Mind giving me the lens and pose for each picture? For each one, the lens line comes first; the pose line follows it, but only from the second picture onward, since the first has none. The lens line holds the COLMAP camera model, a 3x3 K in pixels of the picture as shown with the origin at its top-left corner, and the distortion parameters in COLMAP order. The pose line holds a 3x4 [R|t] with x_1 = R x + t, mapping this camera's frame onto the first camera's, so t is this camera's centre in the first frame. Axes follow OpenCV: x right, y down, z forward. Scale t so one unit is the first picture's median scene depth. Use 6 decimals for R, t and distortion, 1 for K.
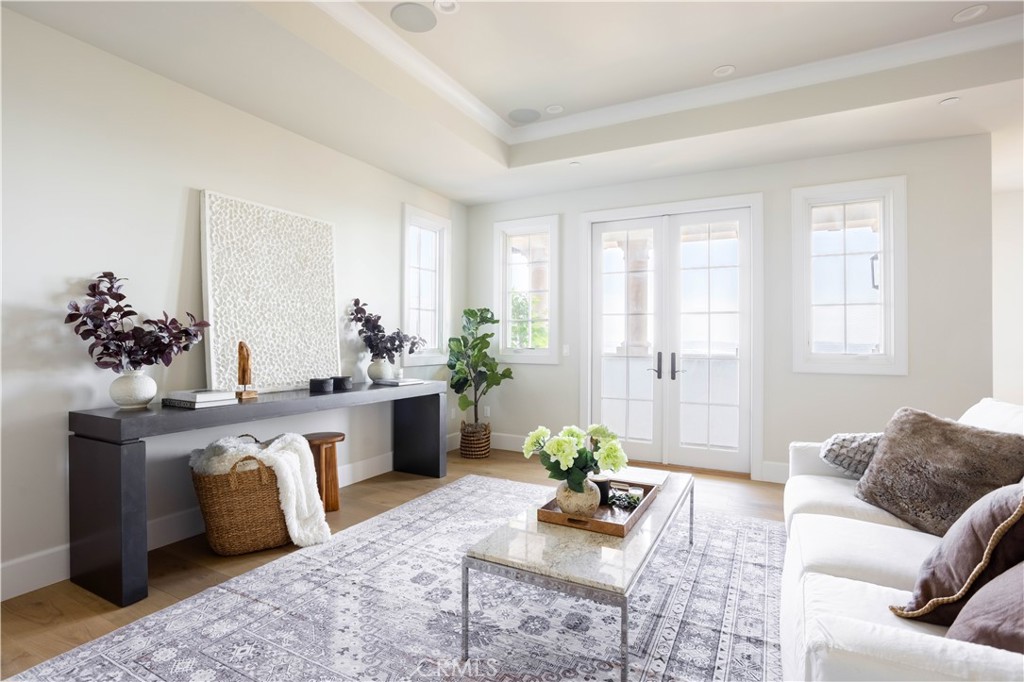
lens RADIAL K [[492.5, 0, 507.9], [0, 492.5, 332.9], [0, 0, 1]] dist [-0.033305, 0.008185]
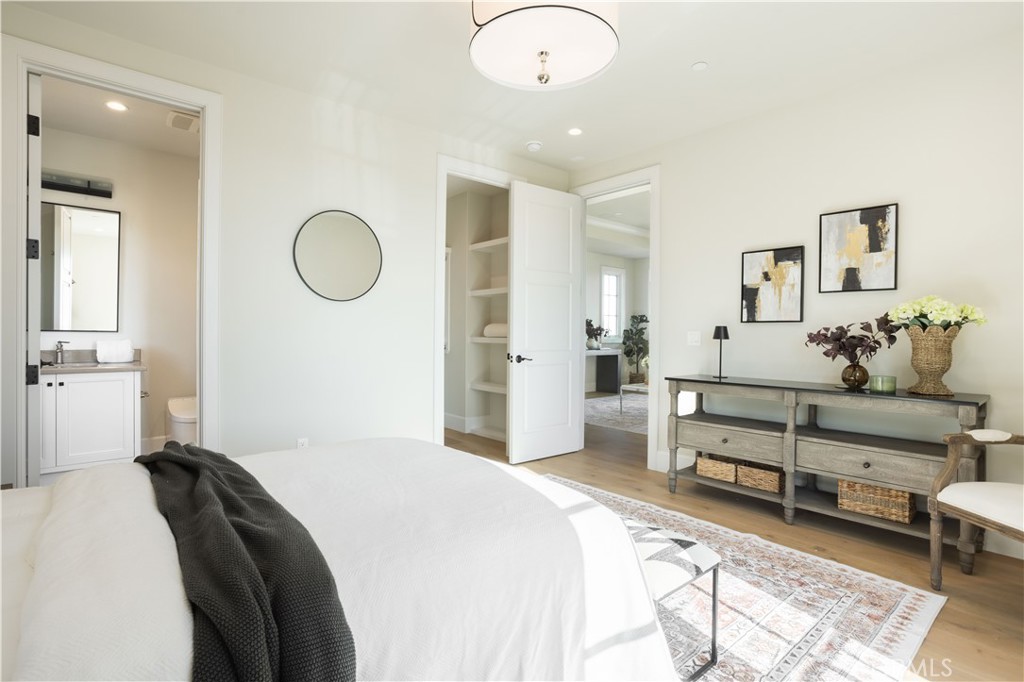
lens RADIAL K [[492.5, 0, 509.5], [0, 492.5, 337.3], [0, 0, 1]] dist [-0.033305, 0.008185]
pose [[0.930835, 0.007915, -0.365353, 0.198871], [-0.001419, 0.999836, 0.018046, 0.005702], [0.365436, -0.016279, 0.930694, -1.149331]]
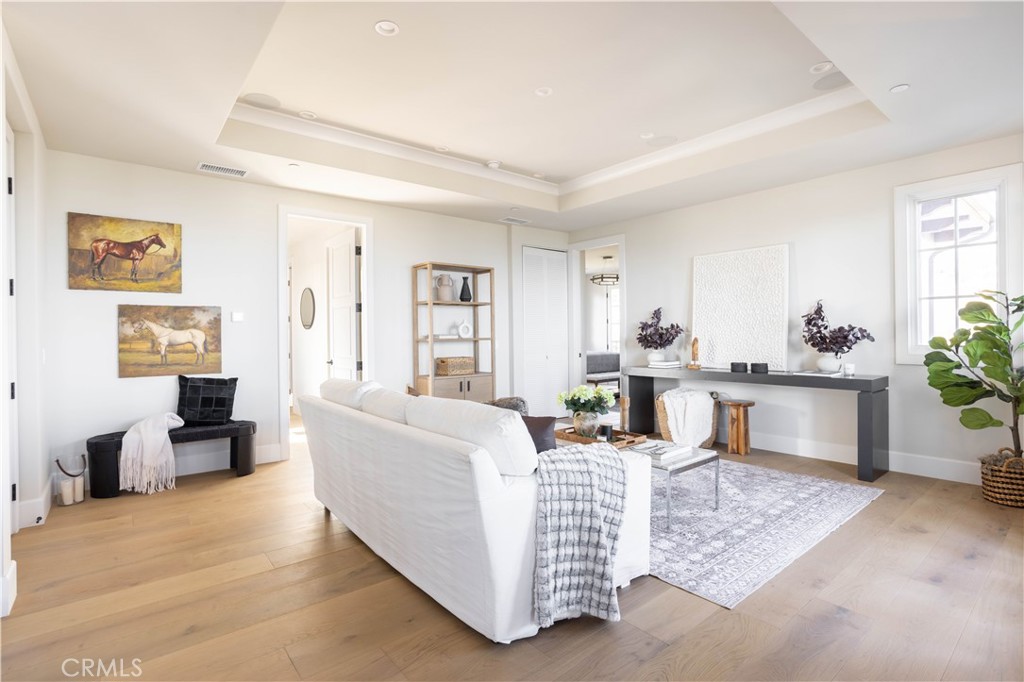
lens RADIAL K [[492.5, 0, 512.1], [0, 492.5, 341.0], [0, 0, 1]] dist [-0.033305, 0.008185]
pose [[-0.376740, 0.006896, -0.926293, 0.907202], [0.021043, 0.999778, -0.001115, 0.011486], [0.926080, -0.019912, -0.376801, 0.679327]]
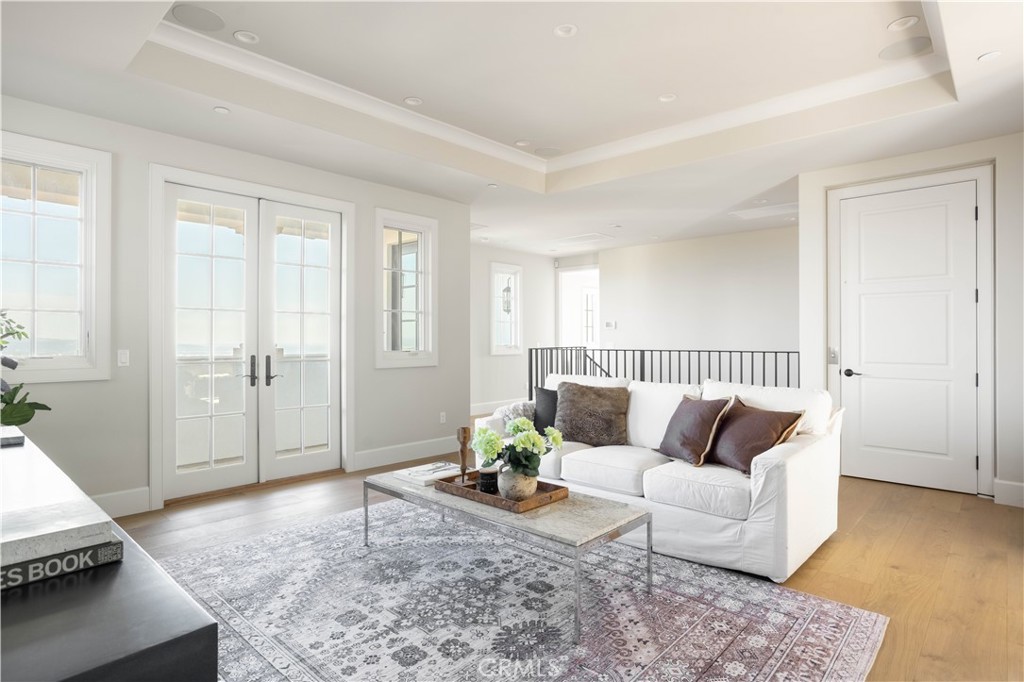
lens RADIAL K [[543.4, 0, 507.0], [0, 543.4, 337.2], [0, 0, 1]] dist [-0.037875, -0.000019]
pose [[0.252805, -0.003406, 0.967511, -0.501861], [-0.013817, 0.999879, 0.007130, -0.005628], [-0.967419, -0.015171, 0.252728, 0.338092]]
